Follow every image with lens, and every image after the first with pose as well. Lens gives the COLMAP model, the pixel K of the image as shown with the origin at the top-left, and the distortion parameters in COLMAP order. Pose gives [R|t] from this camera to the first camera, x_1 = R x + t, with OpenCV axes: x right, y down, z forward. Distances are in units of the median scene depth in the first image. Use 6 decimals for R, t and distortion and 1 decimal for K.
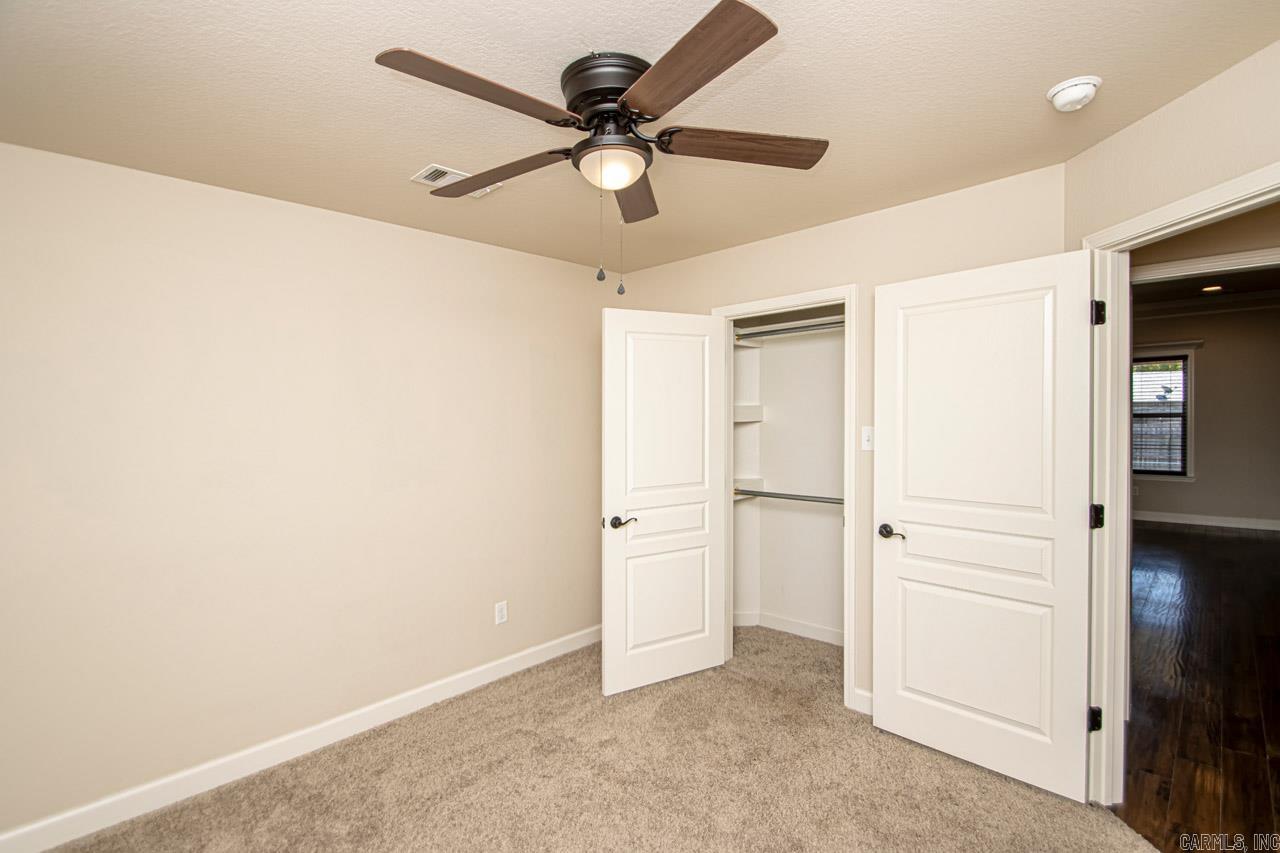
lens RADIAL K [[589.7, 0, 669.9], [0, 589.7, 430.1], [0, 0, 1]] dist [0.017813, -0.018717]
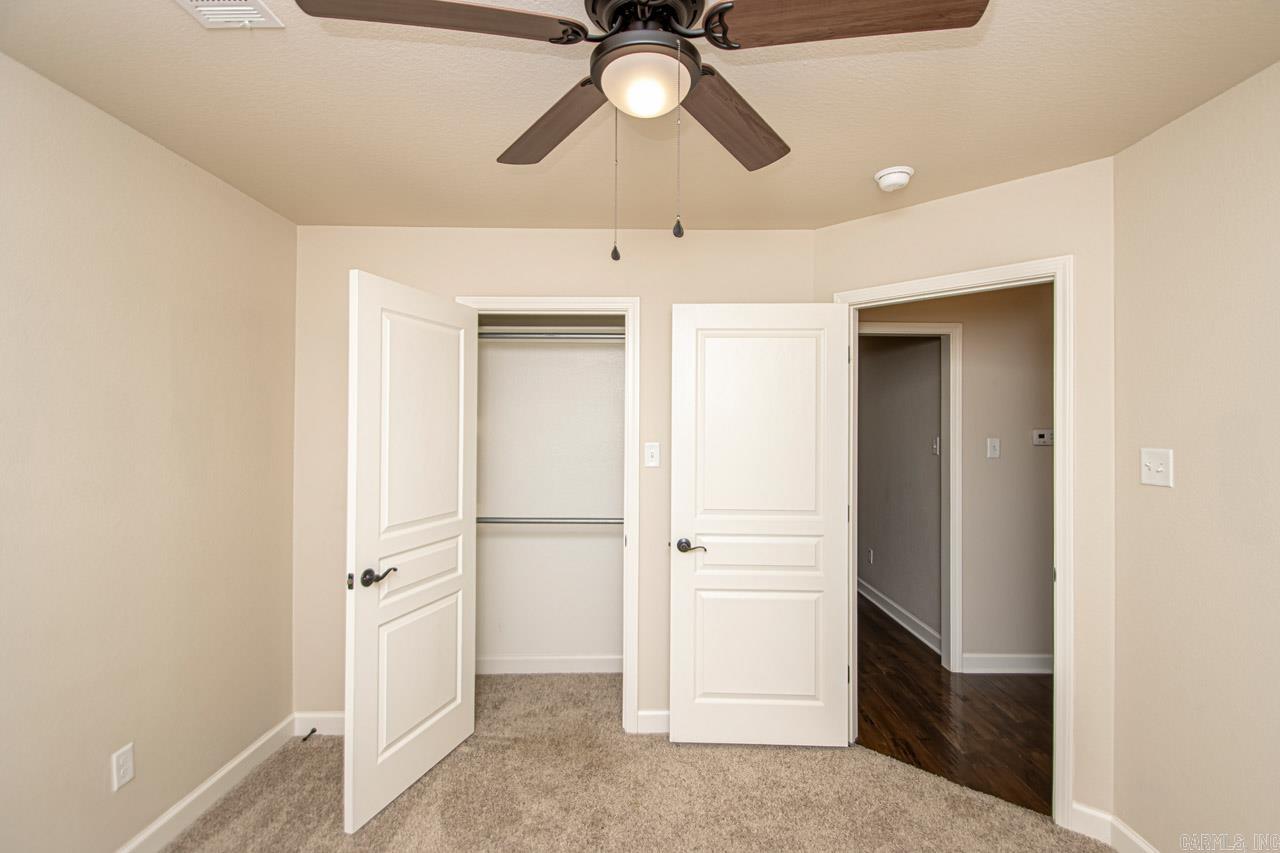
lens RADIAL K [[577.4, 0, 639.0], [0, 577.4, 446.5], [0, 0, 1]] dist [0.000516, -0.010951]
pose [[0.734611, 0.004460, 0.678474, -0.327043], [0.002282, 0.999956, -0.009044, 0.008693], [-0.678485, 0.008192, 0.734569, 0.290469]]
